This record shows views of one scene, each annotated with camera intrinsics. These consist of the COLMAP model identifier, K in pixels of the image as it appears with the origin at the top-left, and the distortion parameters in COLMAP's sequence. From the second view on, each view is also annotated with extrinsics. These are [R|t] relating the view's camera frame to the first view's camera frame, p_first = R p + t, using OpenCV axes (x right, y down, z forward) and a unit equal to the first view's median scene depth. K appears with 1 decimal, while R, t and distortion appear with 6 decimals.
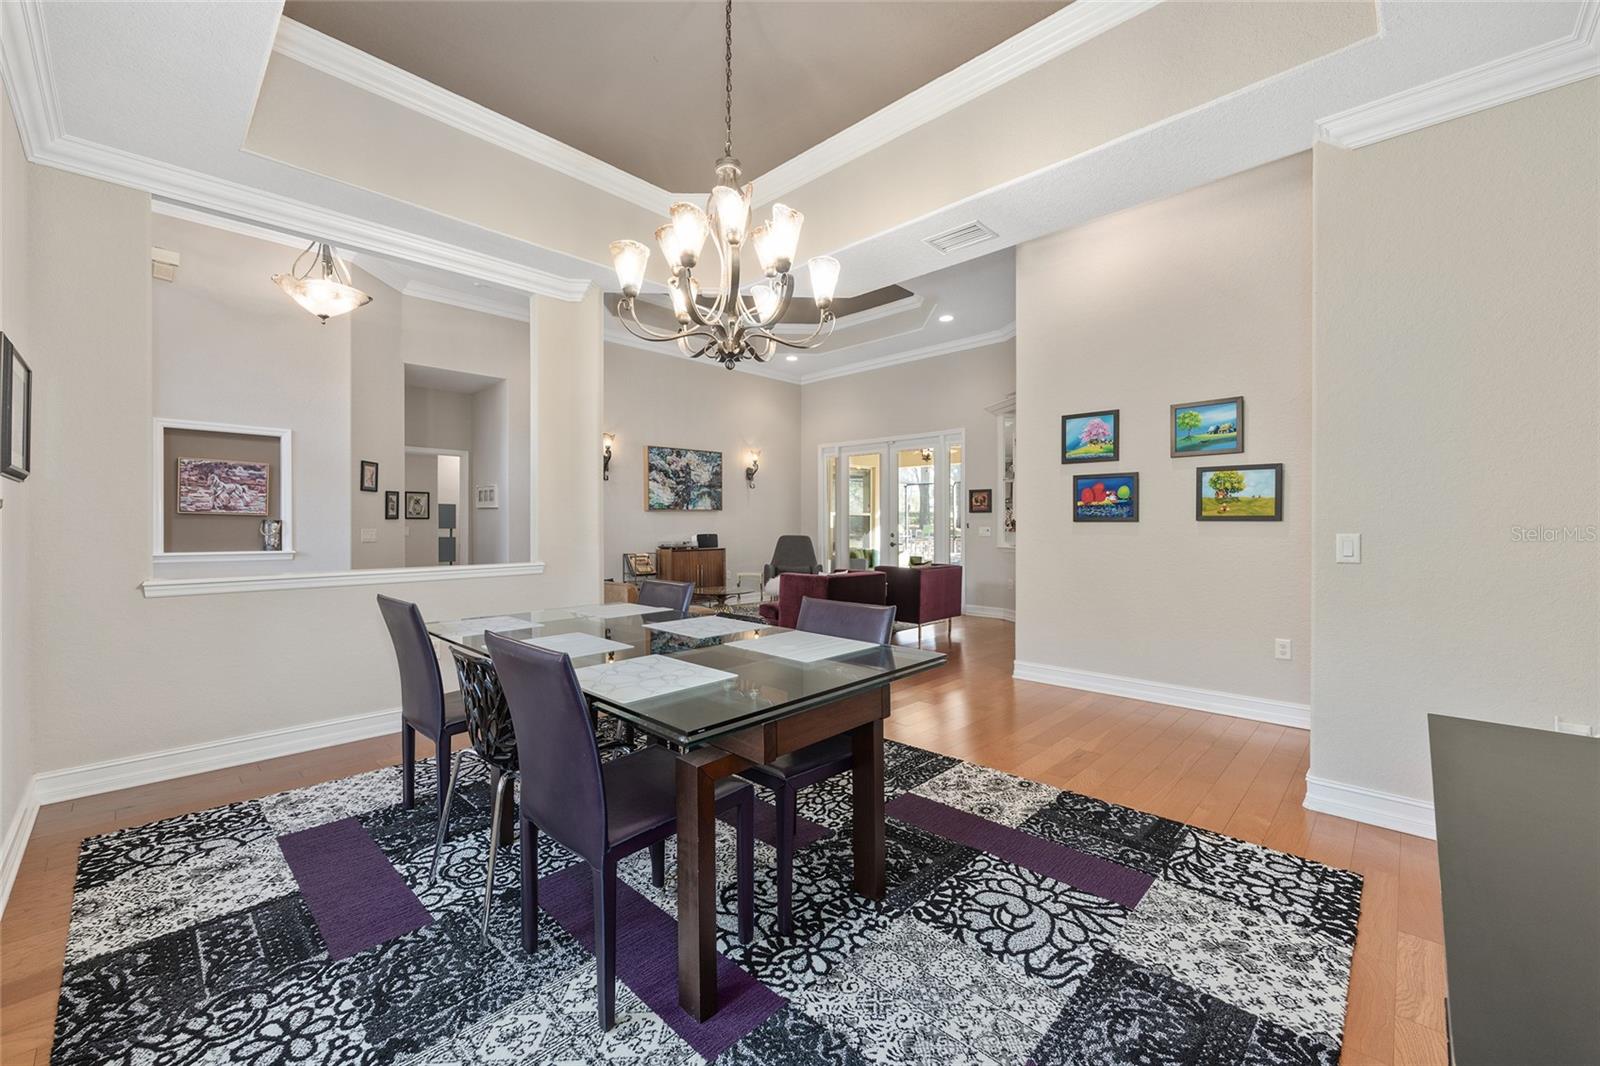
lens RADIAL K [[643.5, 0, 800.1], [0, 643.5, 528.0], [0, 0, 1]] dist [0.000543, 0.000028]
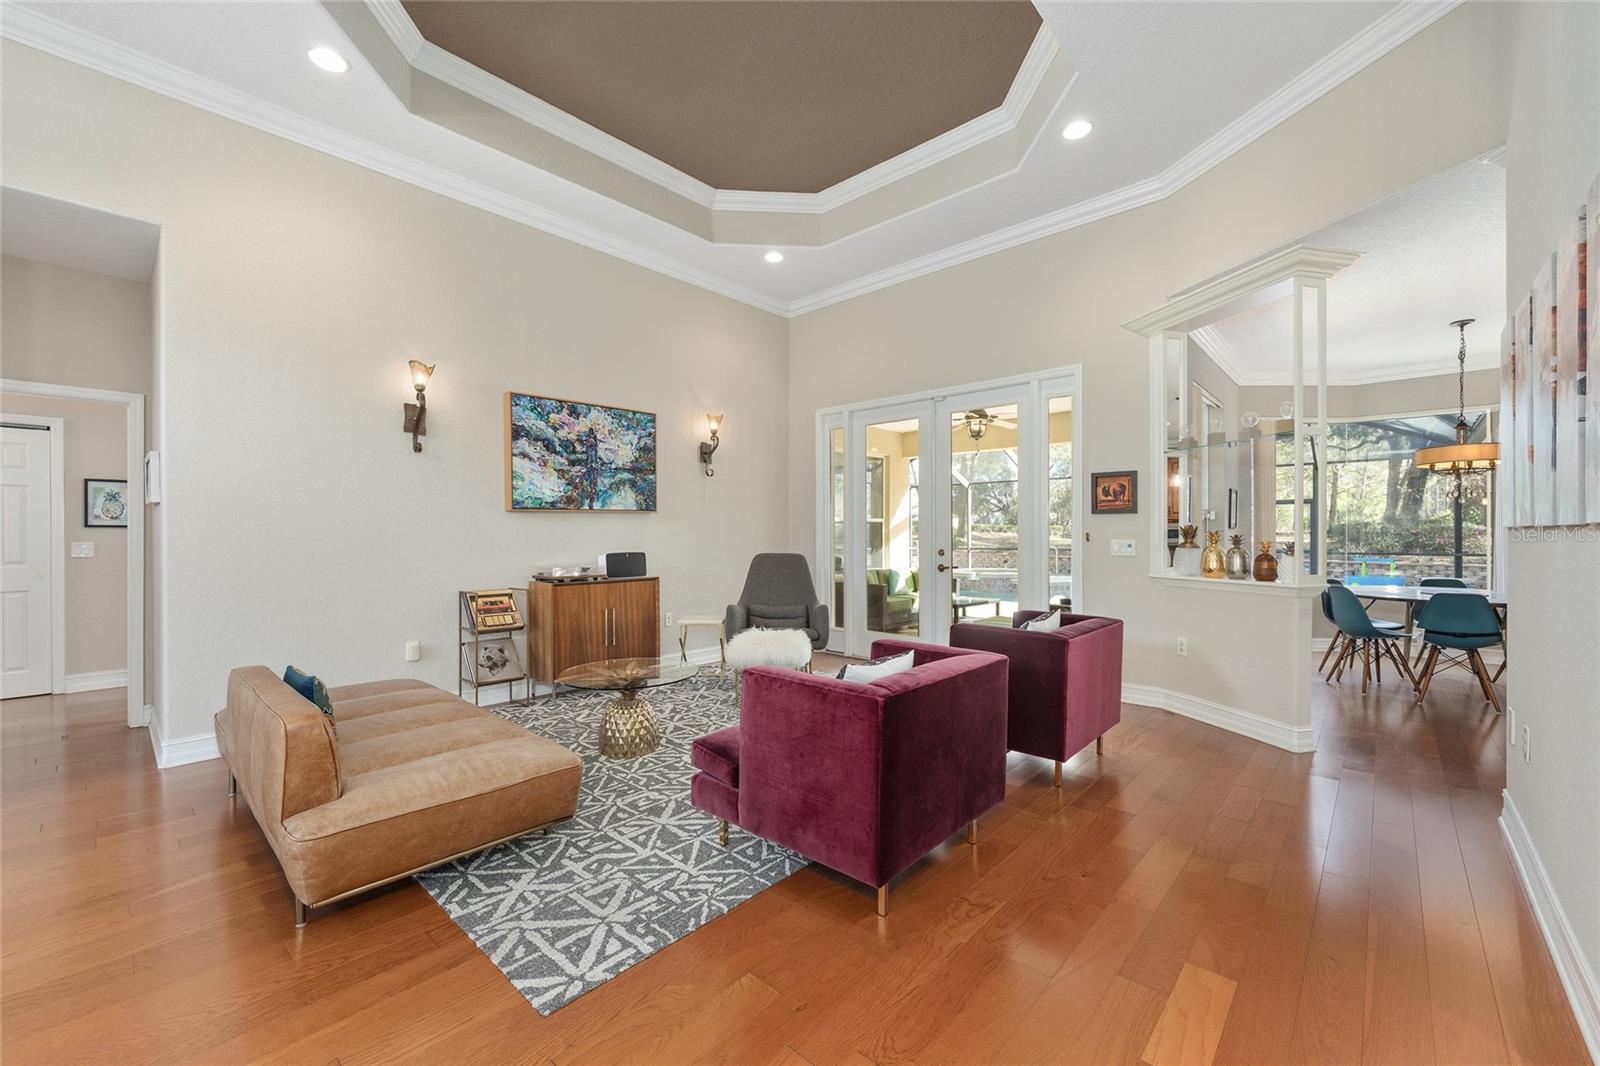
lens RADIAL K [[643.5, 0, 797.2], [0, 643.5, 534.1], [0, 0, 1]] dist [0.000543, 0.000028]
pose [[0.999748, -0.002556, 0.022281, -0.005543], [0.002621, 0.999992, -0.002899, -0.004994], [-0.022273, 0.002956, 0.999748, 0.430159]]
